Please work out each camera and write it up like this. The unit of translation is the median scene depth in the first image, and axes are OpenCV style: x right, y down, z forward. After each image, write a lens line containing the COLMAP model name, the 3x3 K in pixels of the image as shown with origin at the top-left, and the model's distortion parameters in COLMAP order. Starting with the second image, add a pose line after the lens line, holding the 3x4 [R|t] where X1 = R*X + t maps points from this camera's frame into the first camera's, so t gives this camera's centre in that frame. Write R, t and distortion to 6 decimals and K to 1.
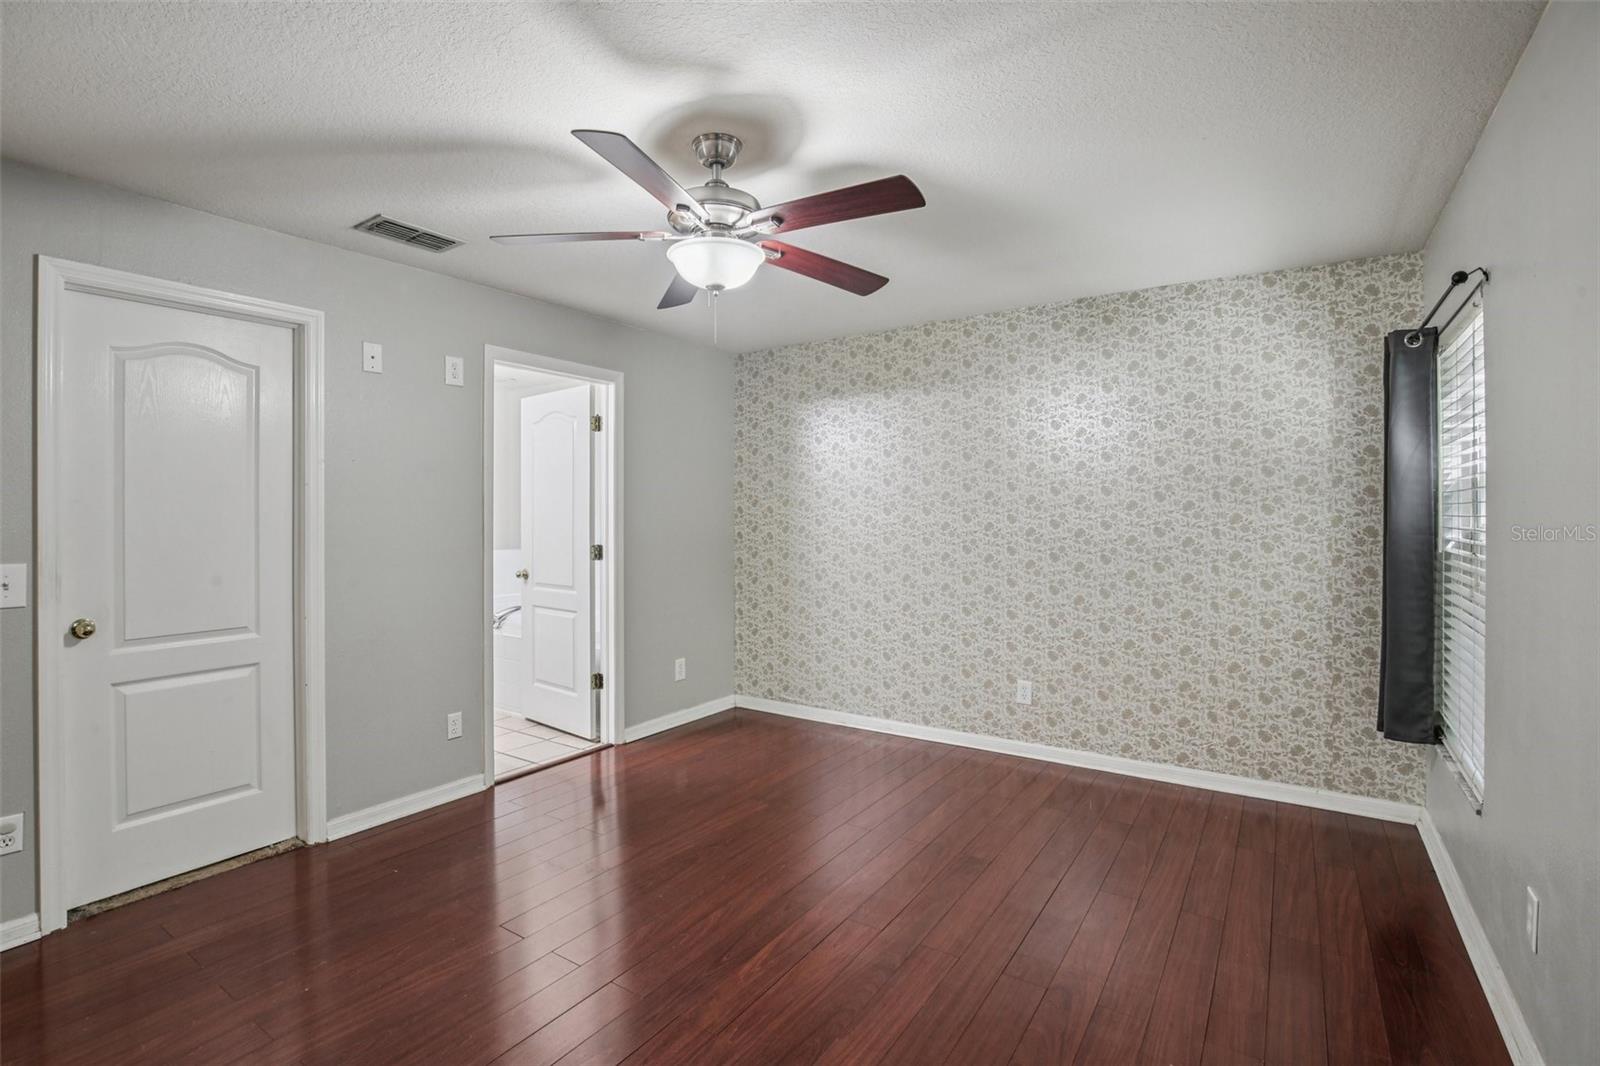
lens RADIAL K [[740.5, 0, 796.2], [0, 740.5, 523.6], [0, 0, 1]] dist [-0.026029, 0.000258]
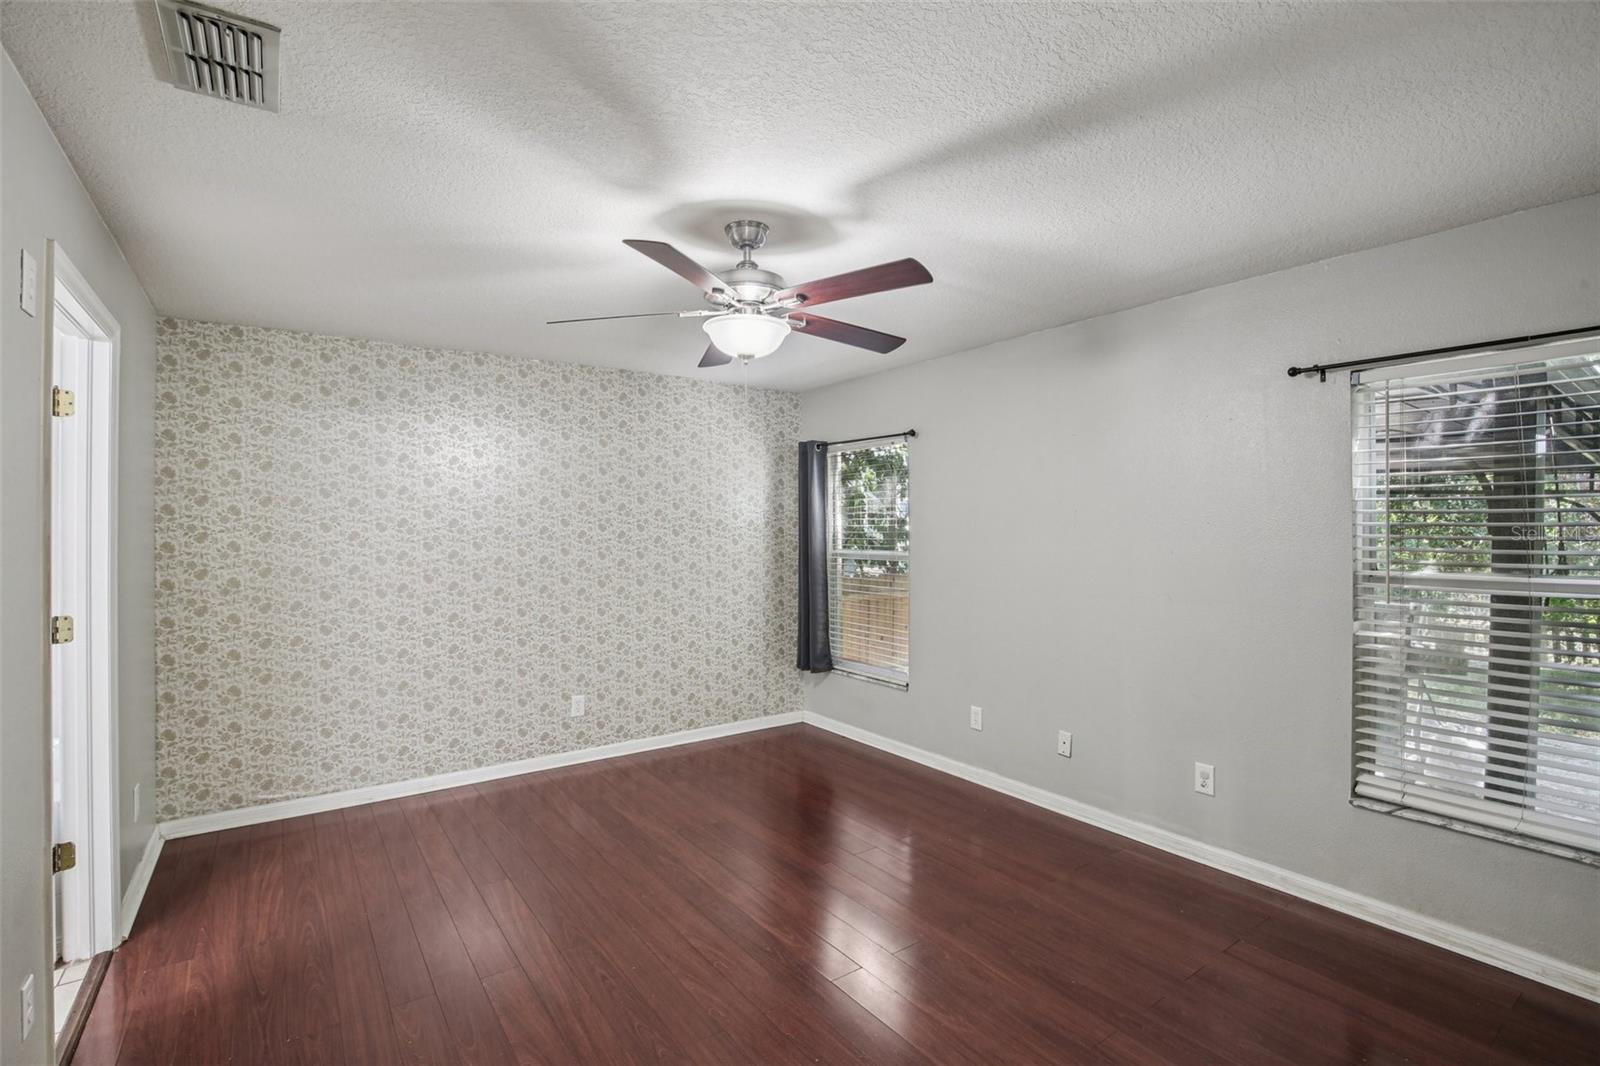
lens RADIAL K [[740.5, 0, 796.2], [0, 740.5, 523.6], [0, 0, 1]] dist [-0.026029, 0.000258]
pose [[0.353769, 0.004657, 0.935321, -0.634081], [0.012332, 0.999877, -0.009643, -0.034161], [-0.935251, 0.014946, 0.353669, 0.292995]]
